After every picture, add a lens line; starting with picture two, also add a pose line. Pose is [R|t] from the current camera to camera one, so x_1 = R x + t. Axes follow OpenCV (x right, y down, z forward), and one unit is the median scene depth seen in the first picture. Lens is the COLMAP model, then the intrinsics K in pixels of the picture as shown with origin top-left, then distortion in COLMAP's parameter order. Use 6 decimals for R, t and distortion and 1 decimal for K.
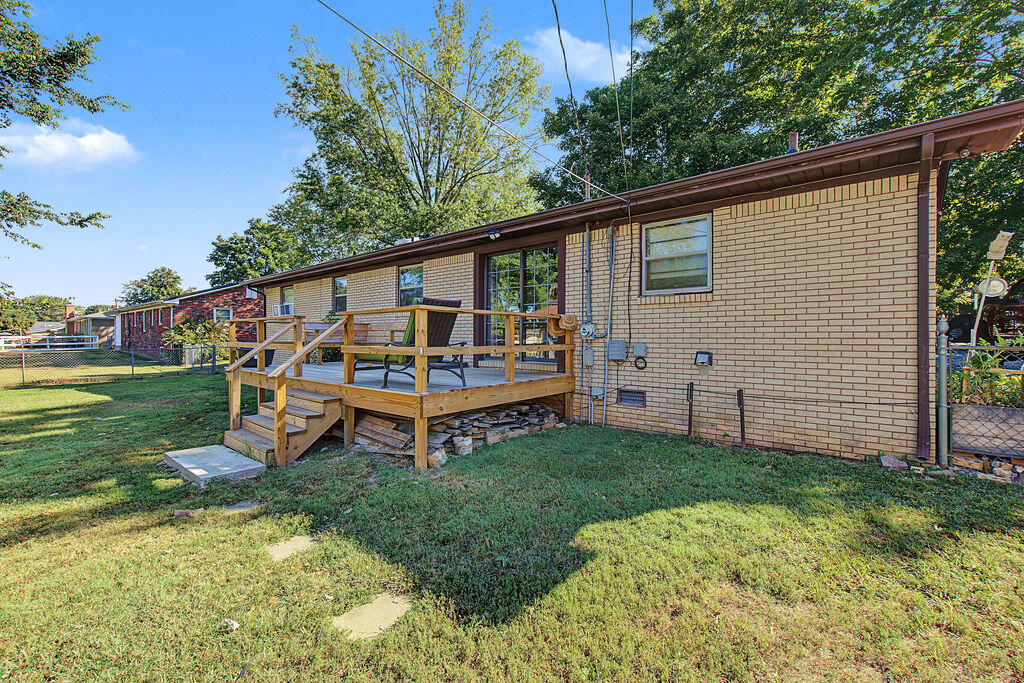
lens RADIAL K [[440.8, 0, 515.2], [0, 440.8, 340.6], [0, 0, 1]] dist [-0.009409, 0.000322]
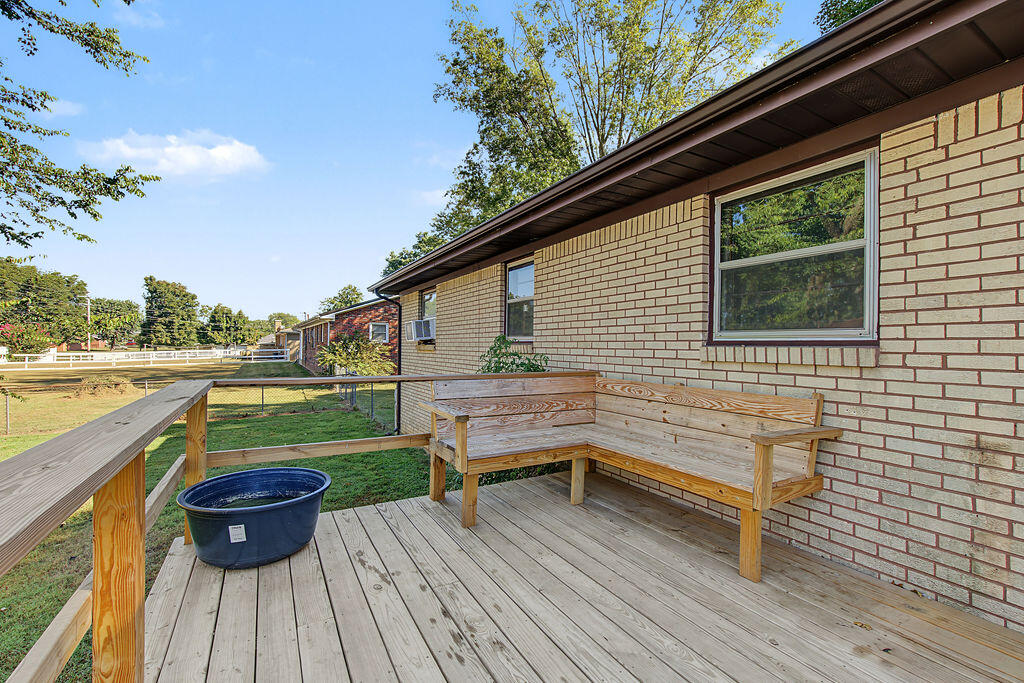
lens RADIAL K [[440.8, 0, 512.2], [0, 440.8, 345.5], [0, 0, 1]] dist [-0.009409, 0.000322]
pose [[0.941017, 0.007492, -0.338275, -0.088081], [-0.011434, 0.999888, -0.009661, -0.018100], [0.338165, 0.012959, 0.940998, 0.201385]]
